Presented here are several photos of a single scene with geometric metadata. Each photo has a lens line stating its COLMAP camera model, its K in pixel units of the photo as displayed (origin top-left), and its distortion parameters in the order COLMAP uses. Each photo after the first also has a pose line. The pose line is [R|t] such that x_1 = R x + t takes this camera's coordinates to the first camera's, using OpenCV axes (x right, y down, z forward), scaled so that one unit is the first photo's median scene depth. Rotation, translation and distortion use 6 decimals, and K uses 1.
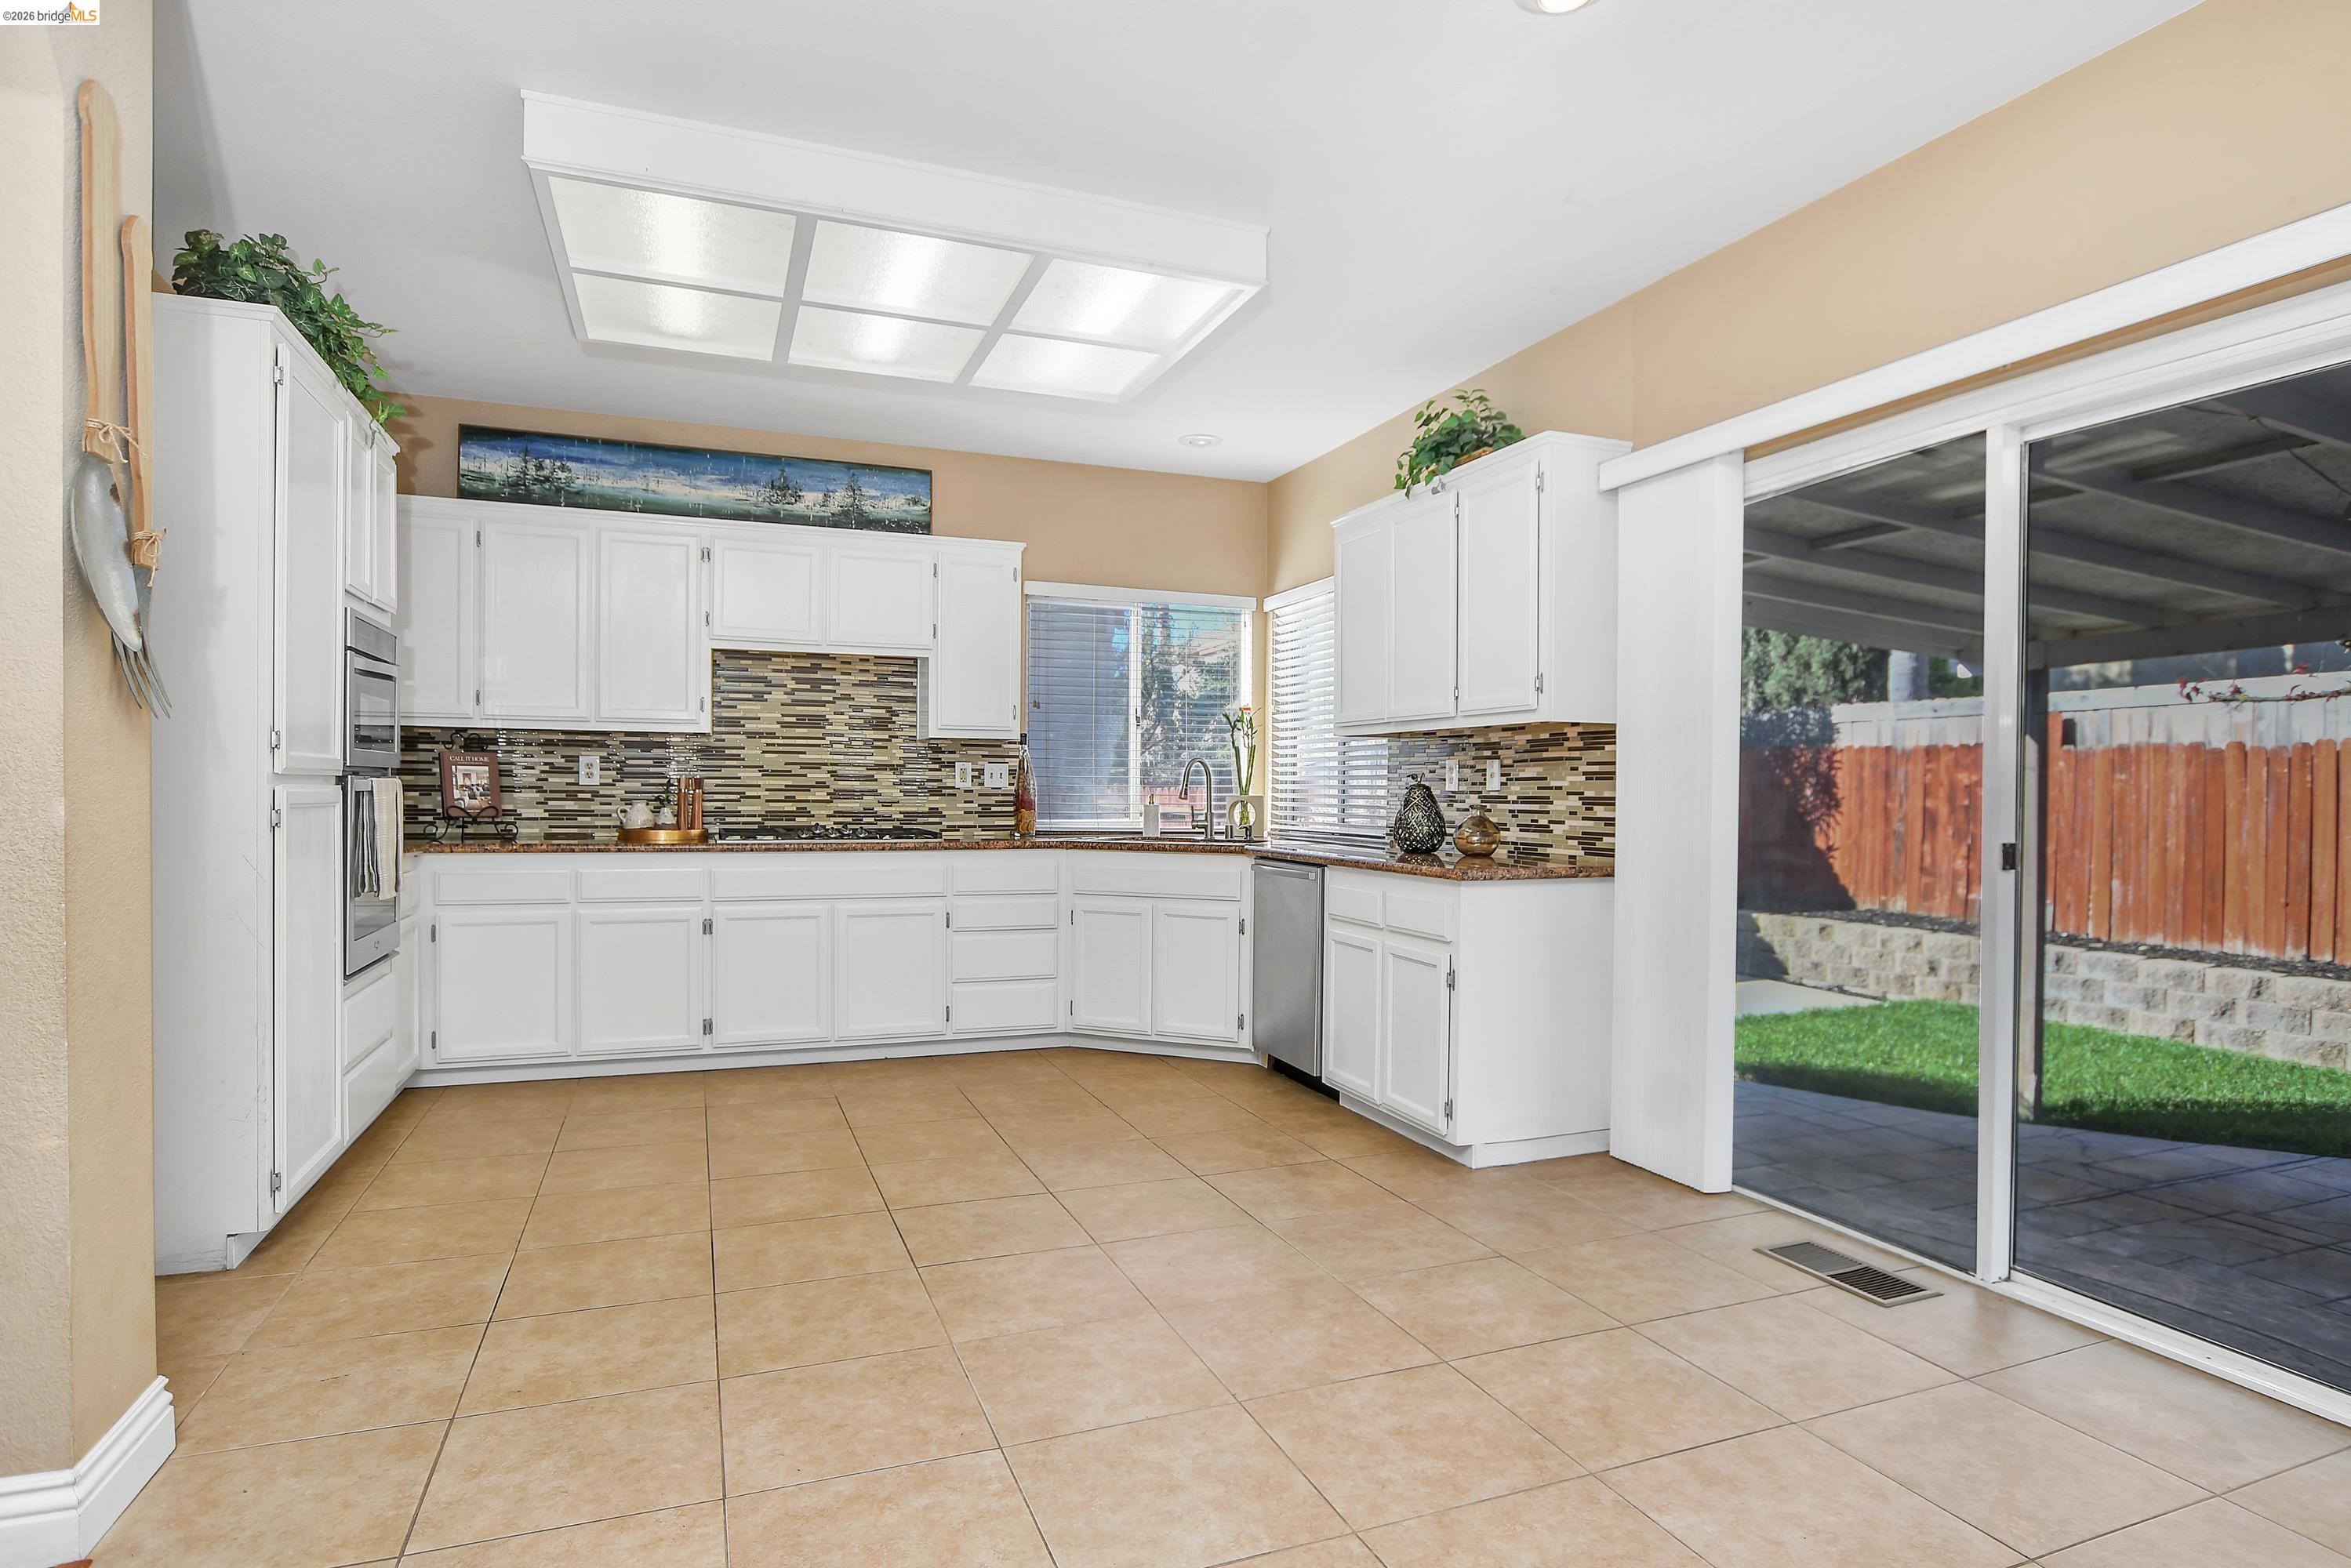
lens RADIAL K [[1256.3, 0, 1195.8], [0, 1256.3, 795.4], [0, 0, 1]] dist [-0.003592, -0.001290]
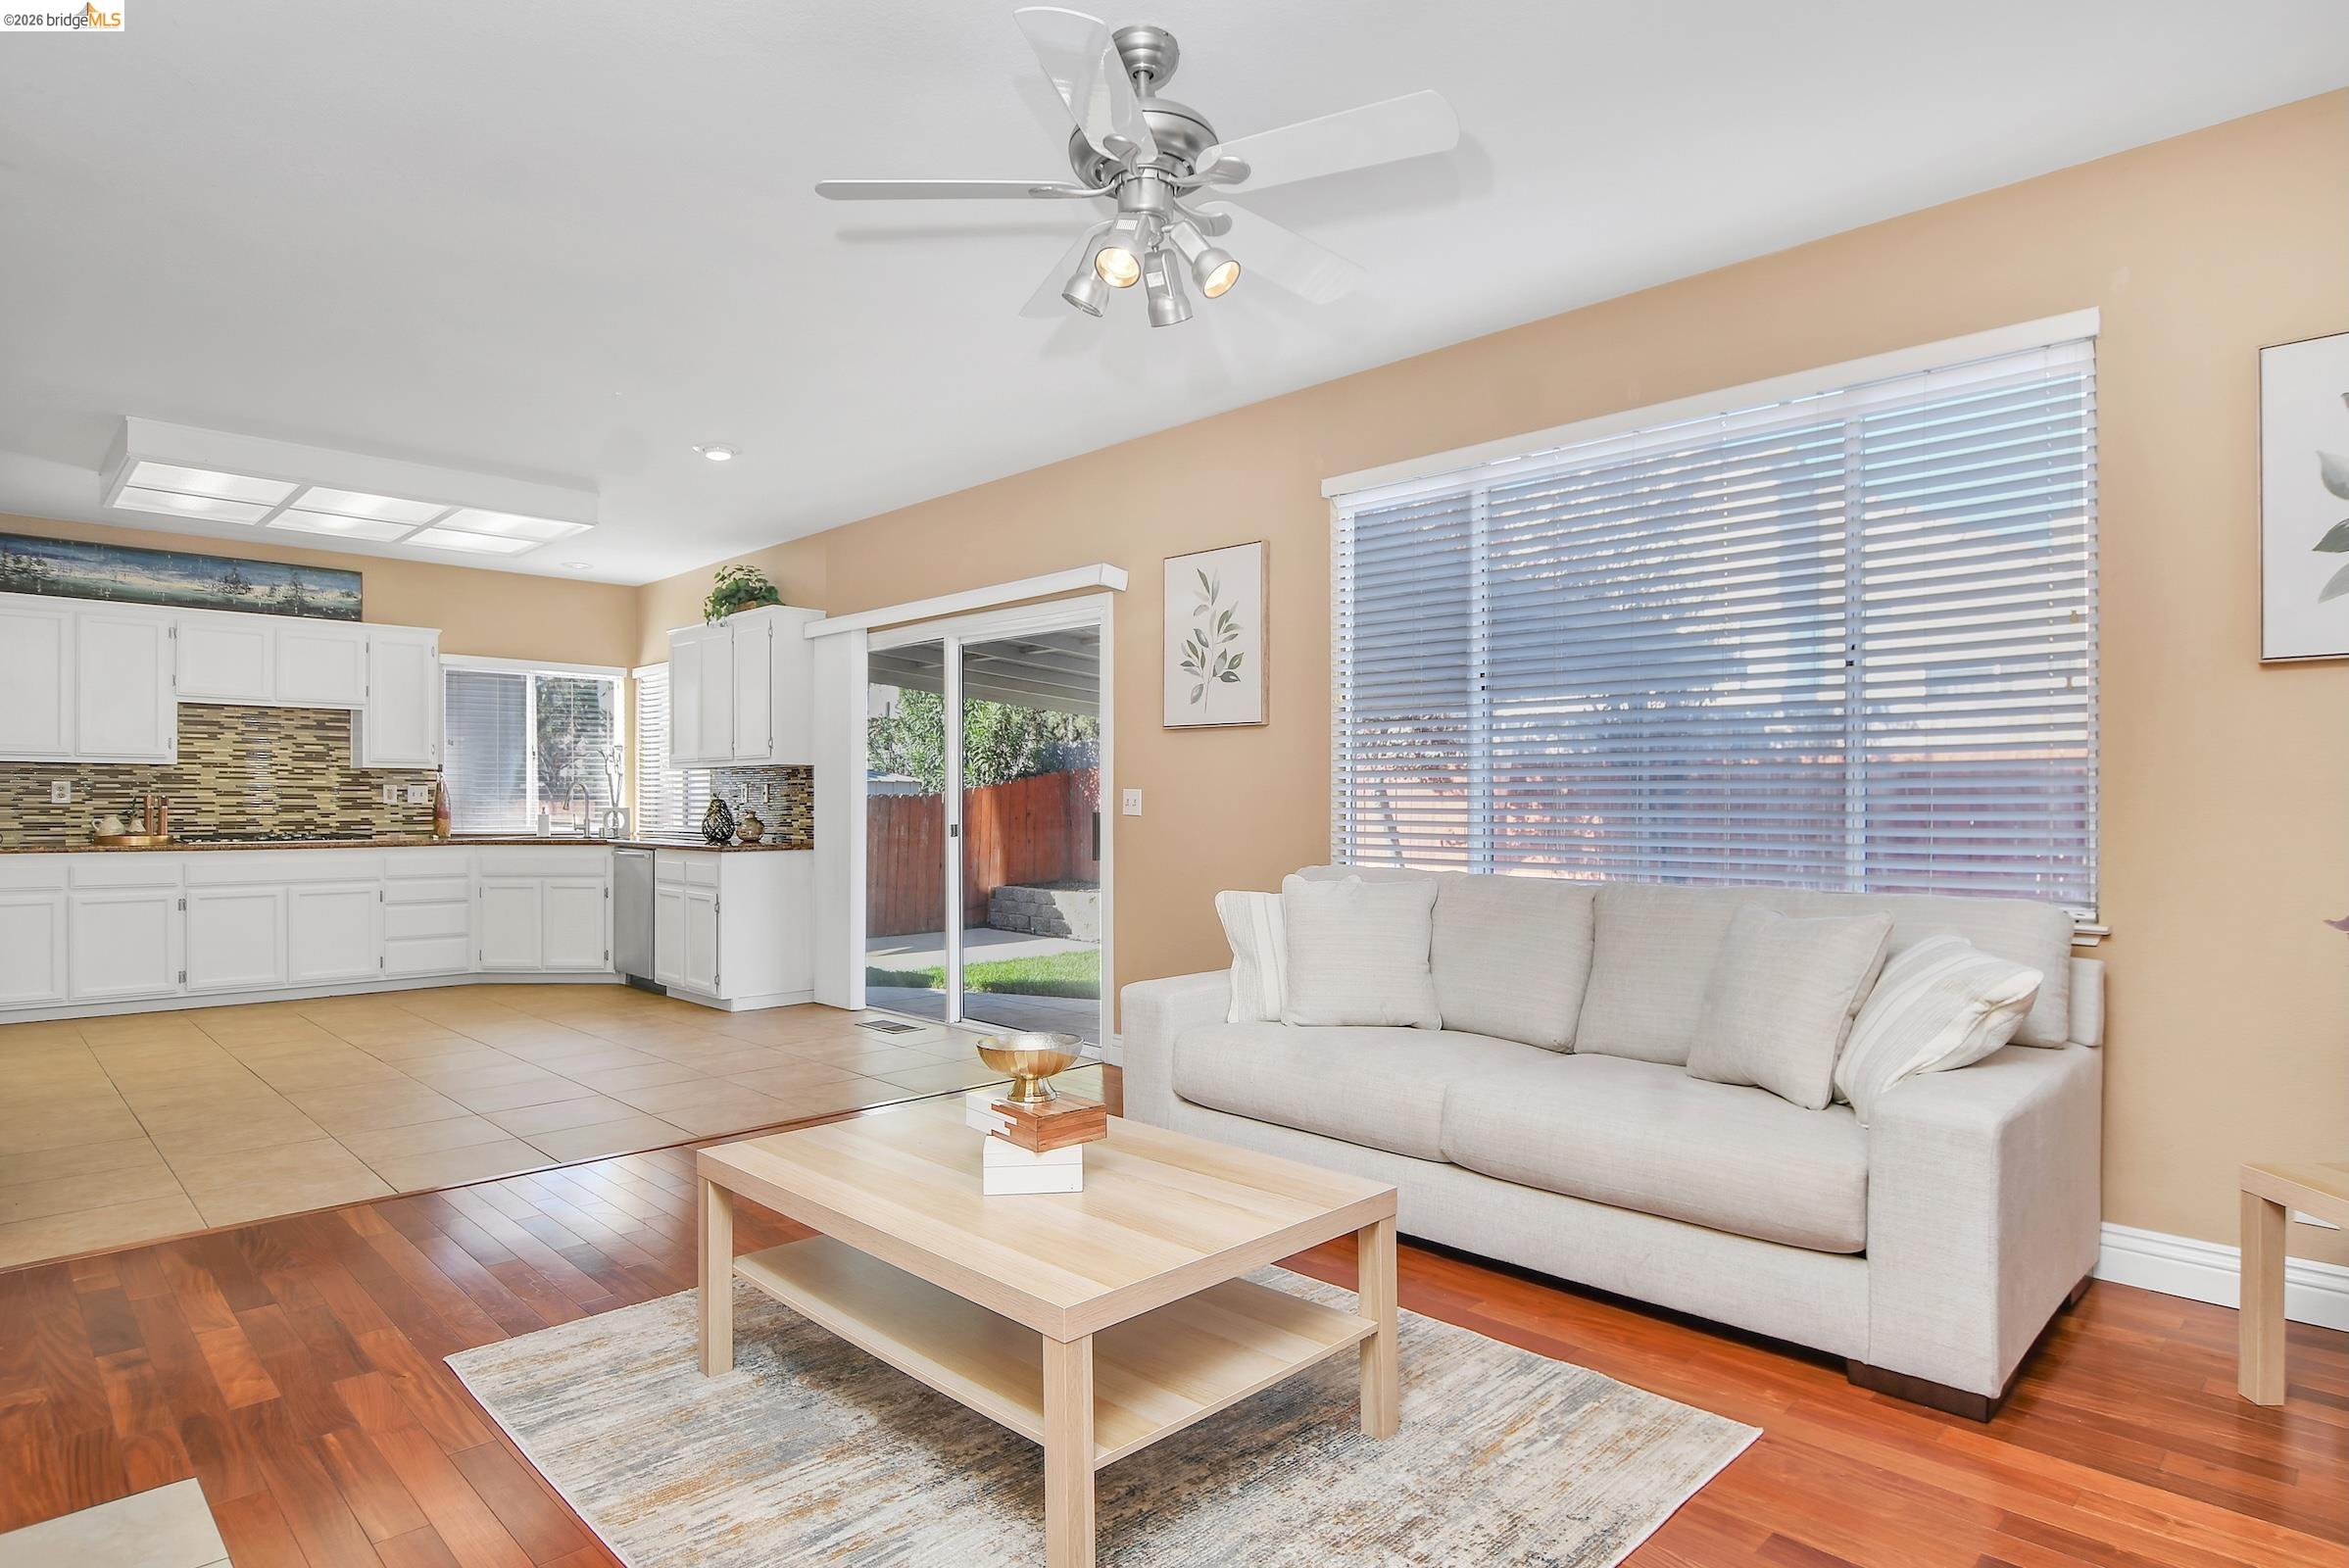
lens RADIAL K [[1255.4, 0, 1181.7], [0, 1255.4, 799.5], [0, 0, 1]] dist [-0.003592, -0.001290]
pose [[0.918159, -0.005939, 0.396168, 0.075984], [0.008860, 0.999945, -0.005545, 0.005567], [-0.396113, 0.008601, 0.918161, -0.682542]]
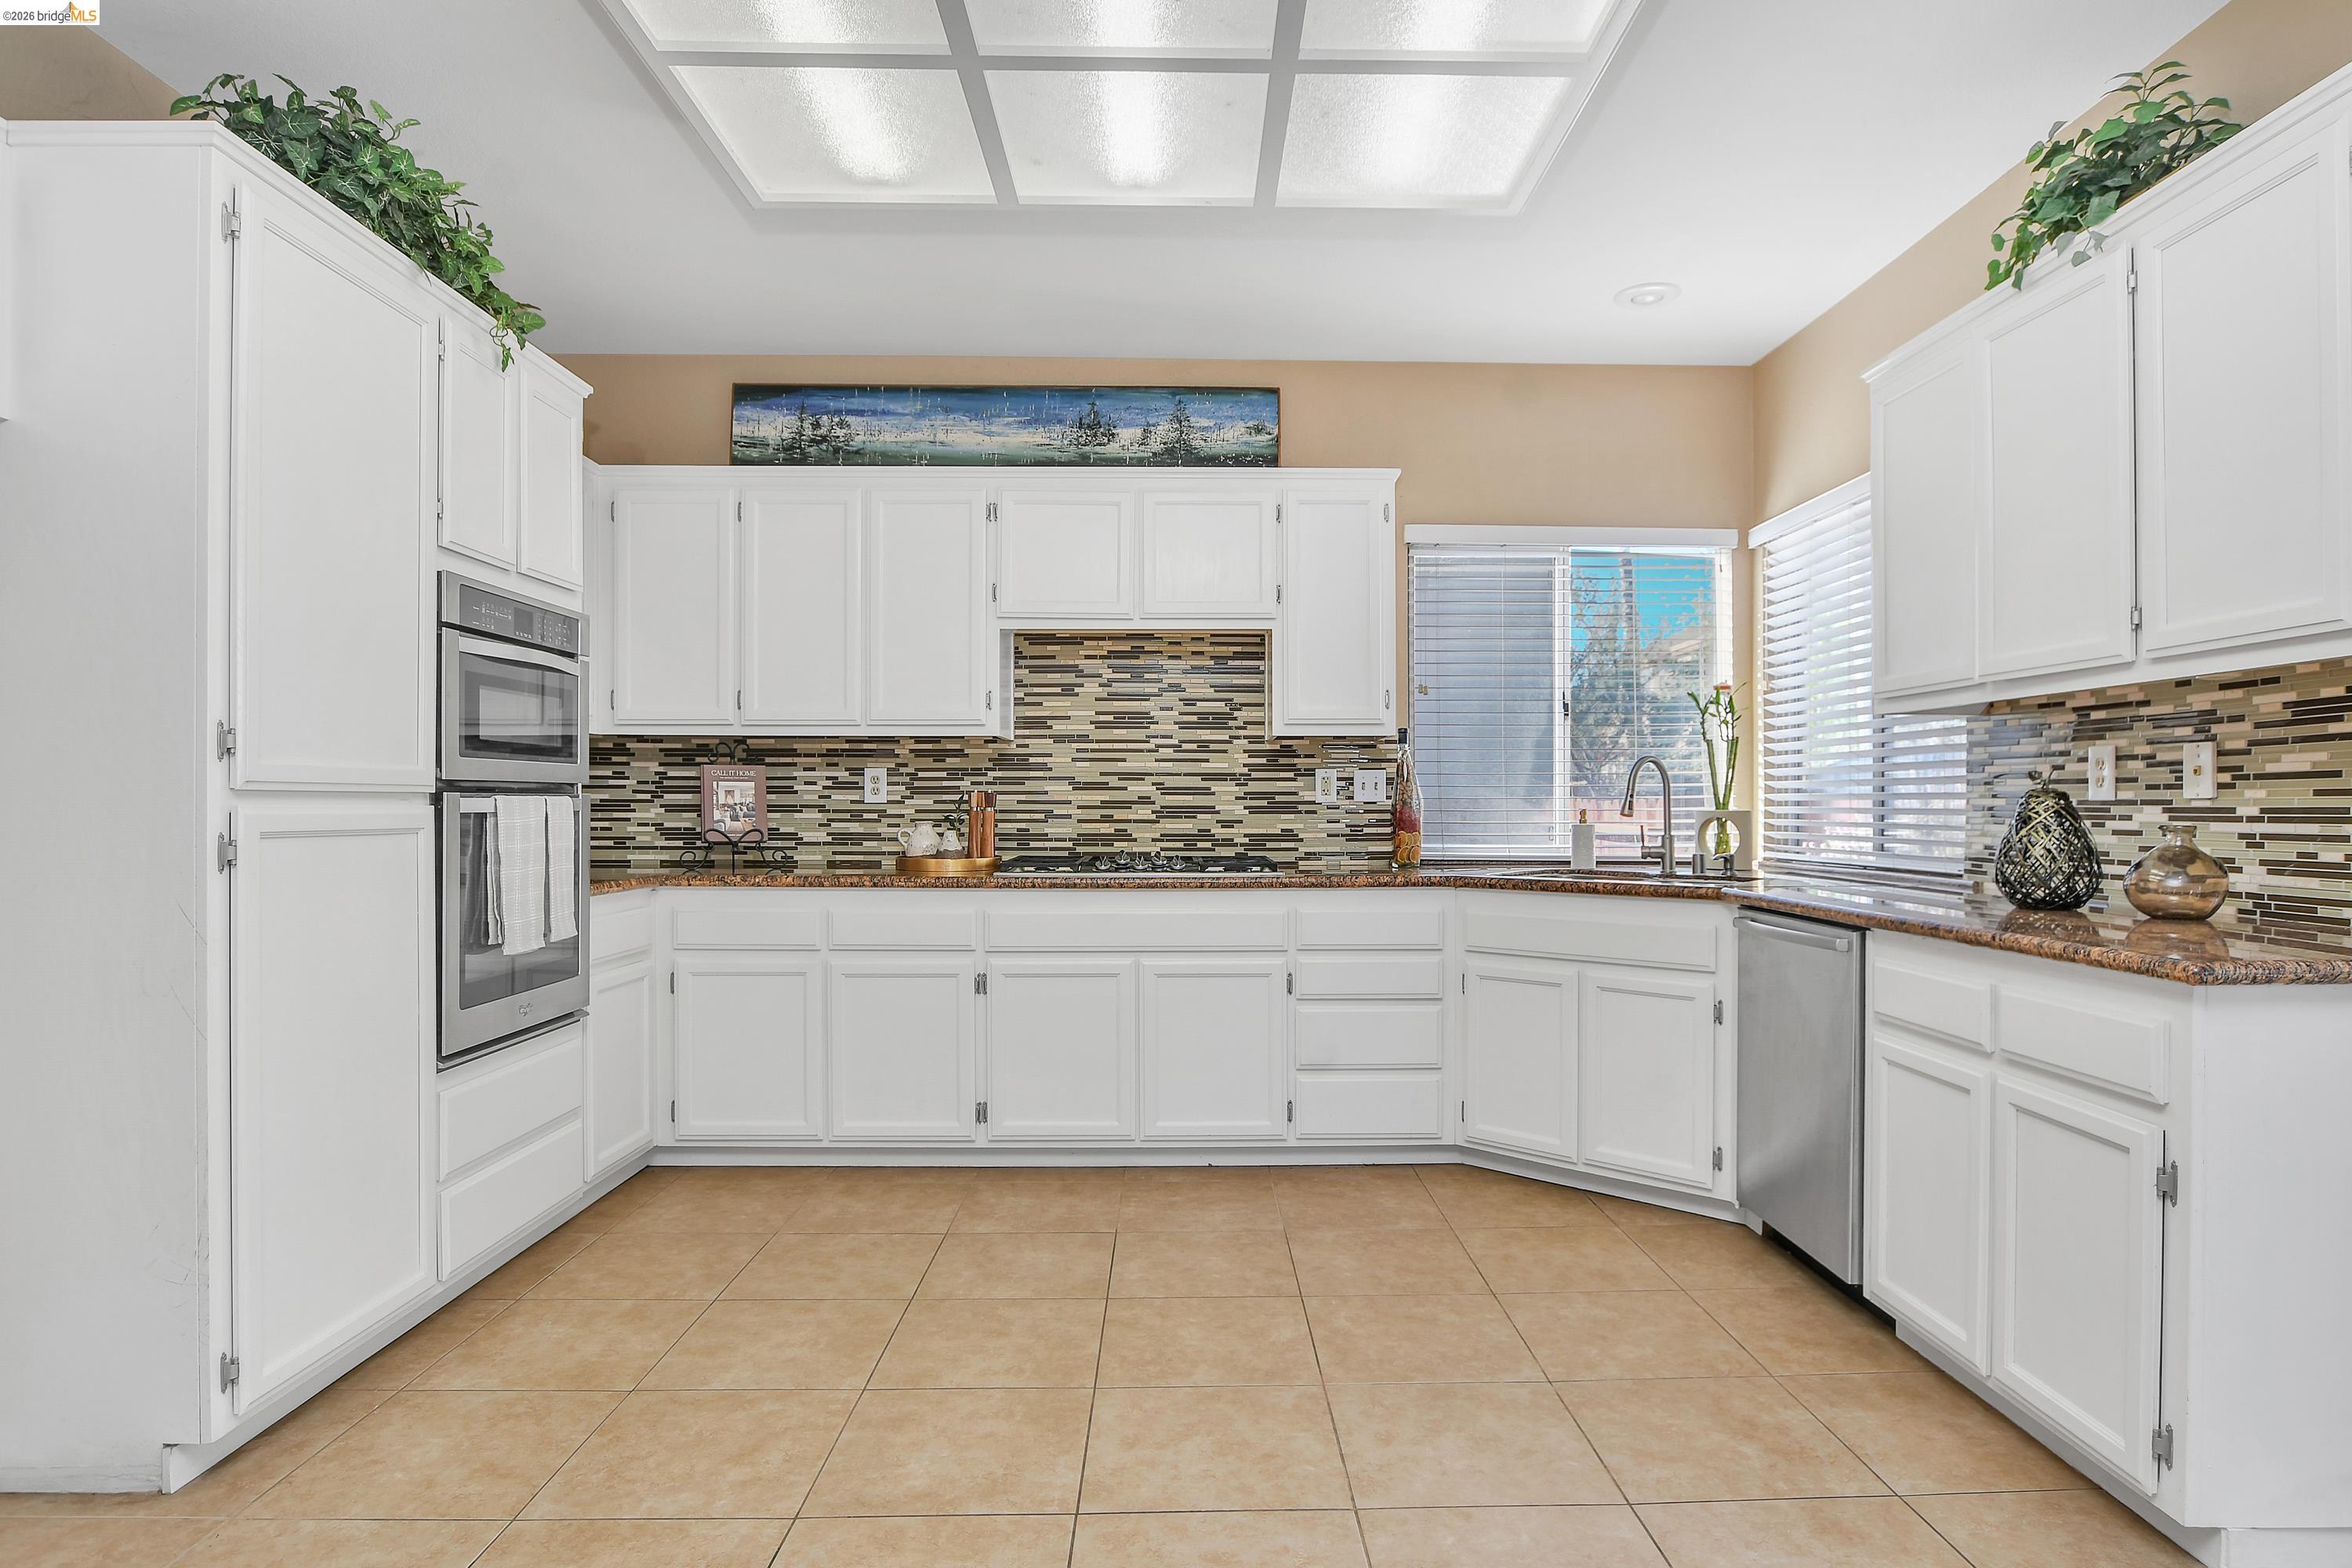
lens RADIAL K [[1238.1, 0, 1236.6], [0, 1238.1, 807.7], [0, 0, 1]] dist [-0.023029, 0.004424]
pose [[0.942880, -0.007619, -0.333046, 0.015016], [0.006646, 0.999970, -0.004062, -0.000229], [0.333067, 0.001617, 0.942902, 0.317317]]
